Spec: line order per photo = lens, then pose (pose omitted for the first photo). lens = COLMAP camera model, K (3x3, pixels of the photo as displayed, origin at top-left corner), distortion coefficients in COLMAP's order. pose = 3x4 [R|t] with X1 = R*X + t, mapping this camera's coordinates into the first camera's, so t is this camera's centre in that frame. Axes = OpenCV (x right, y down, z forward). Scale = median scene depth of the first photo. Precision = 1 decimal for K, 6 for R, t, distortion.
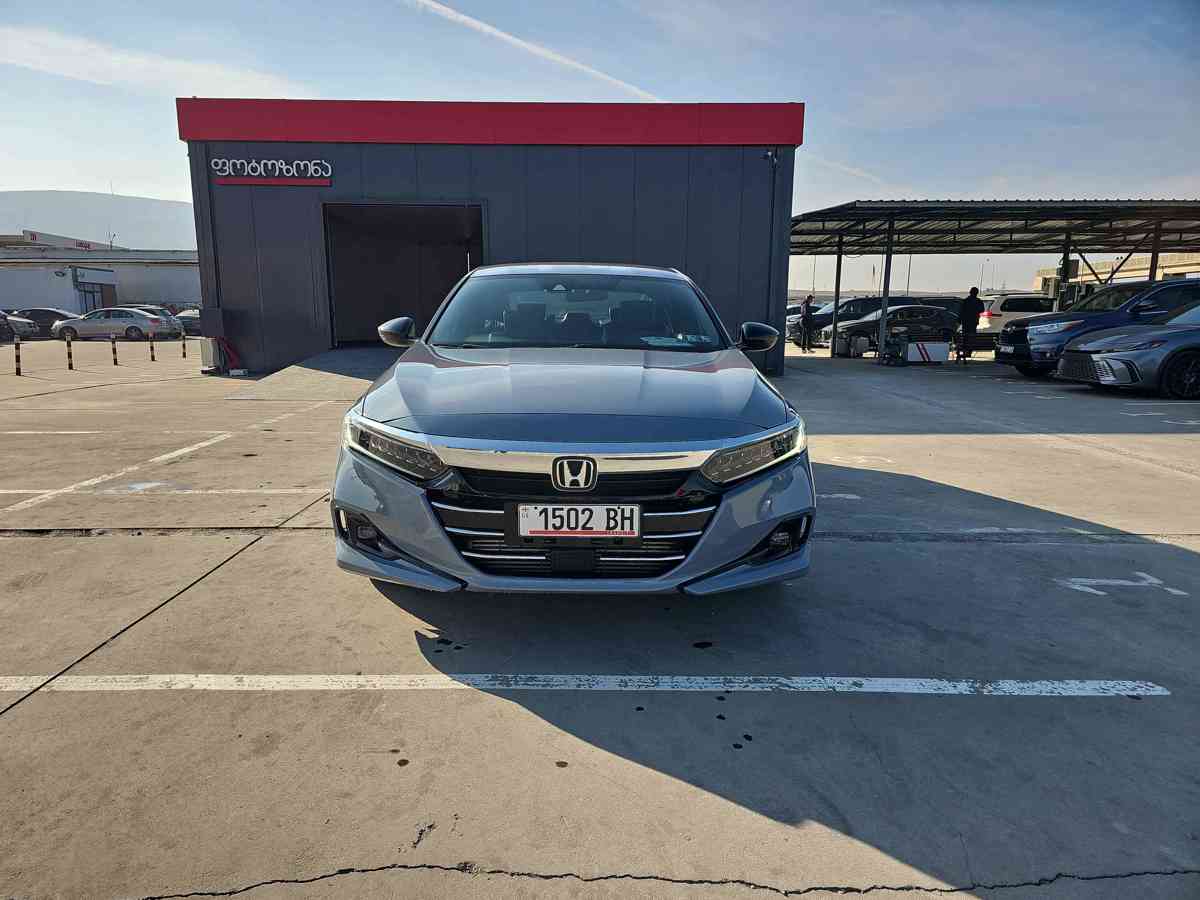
lens RADIAL K [[781.1, 0, 586.7], [0, 781.1, 447.9], [0, 0, 1]] dist [0.079359, -0.080194]
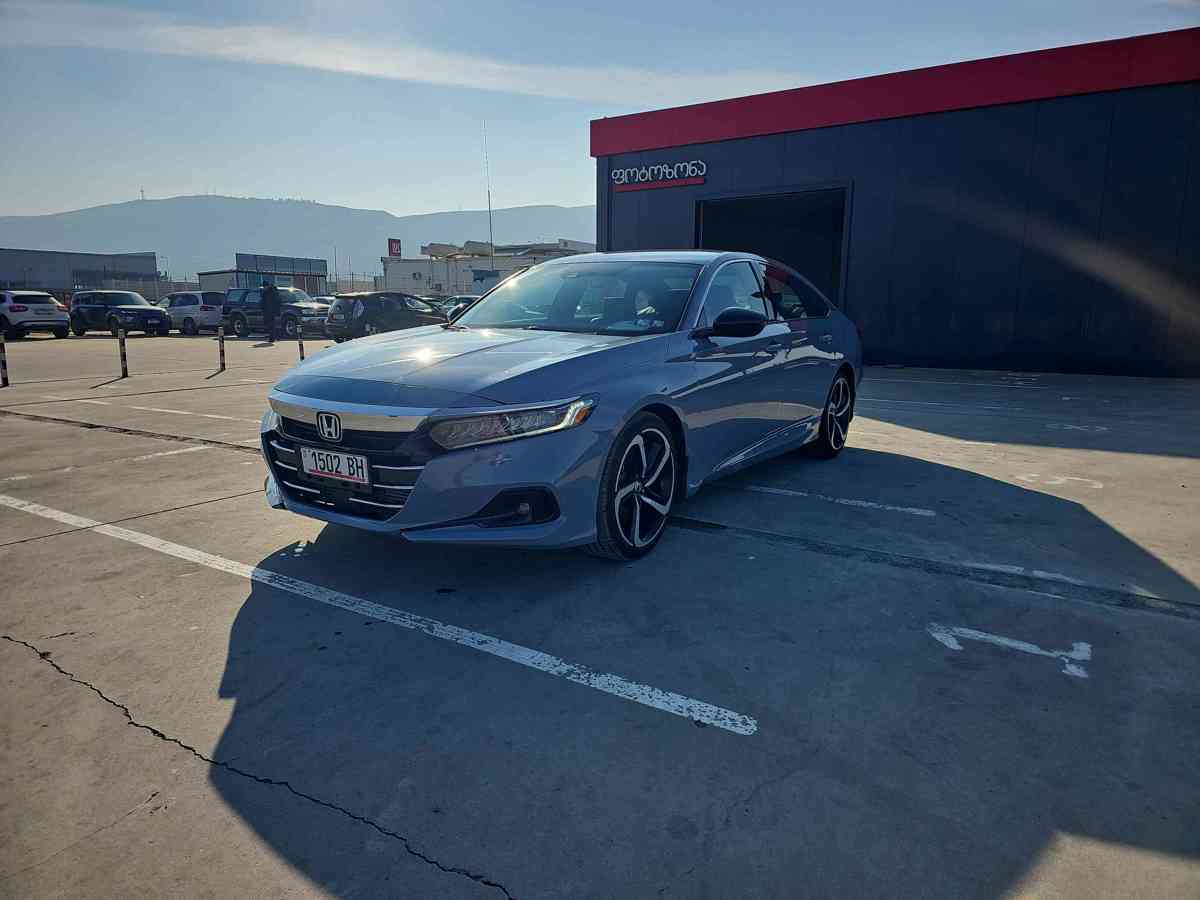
lens RADIAL K [[781.1, 0, 586.7], [0, 781.1, 447.9], [0, 0, 1]] dist [0.079359, -0.080194]
pose [[0.830908, 0.095714, -0.548115, 0.921299], [-0.088937, 0.995274, 0.038975, -0.016609], [0.549256, 0.016363, 0.835494, 0.163669]]
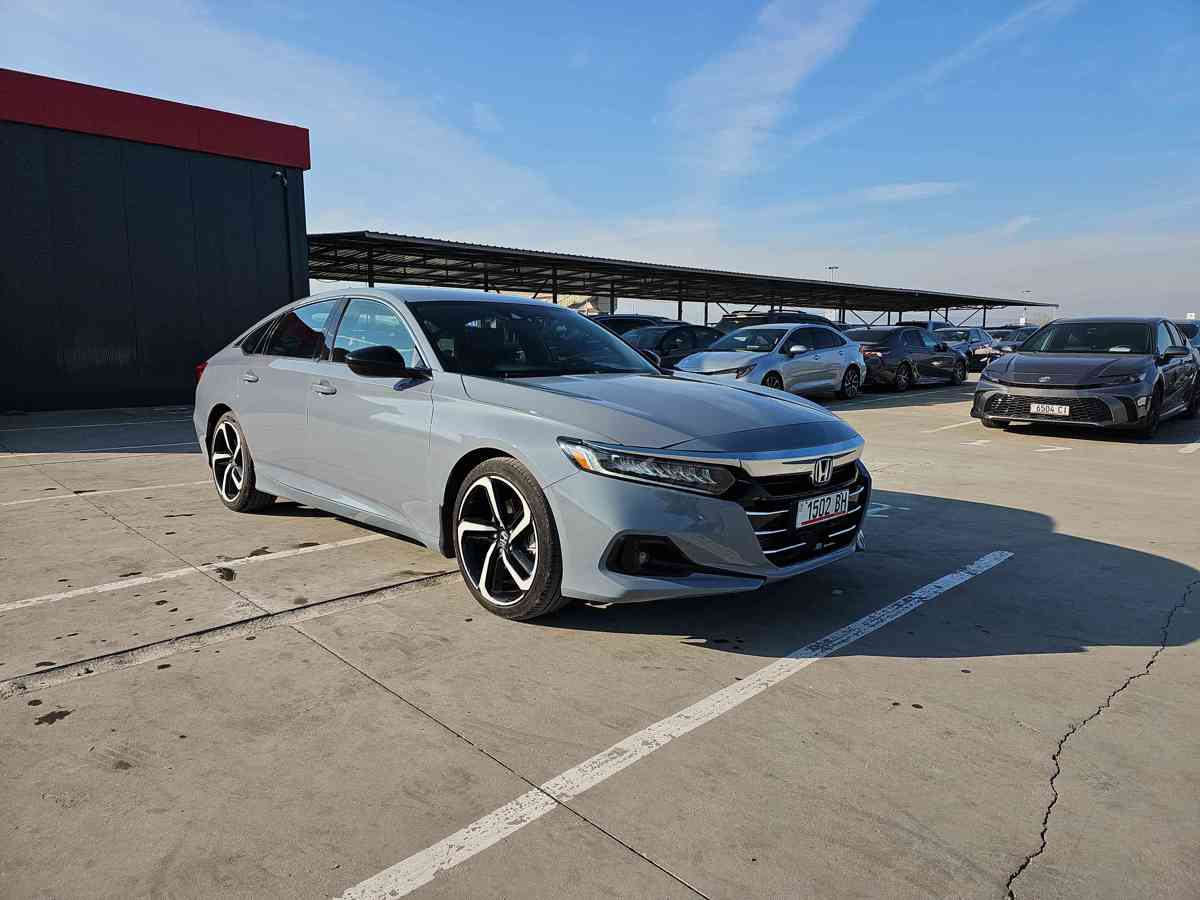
lens RADIAL K [[772.7, 0, 598.5], [0, 772.7, 435.7], [0, 0, 1]] dist [0.071943, -0.069743]
pose [[0.714242, -0.084137, 0.694823, -1.032974], [0.112048, 0.993690, 0.005149, -0.063572], [-0.690872, 0.074176, 0.719162, 0.315483]]
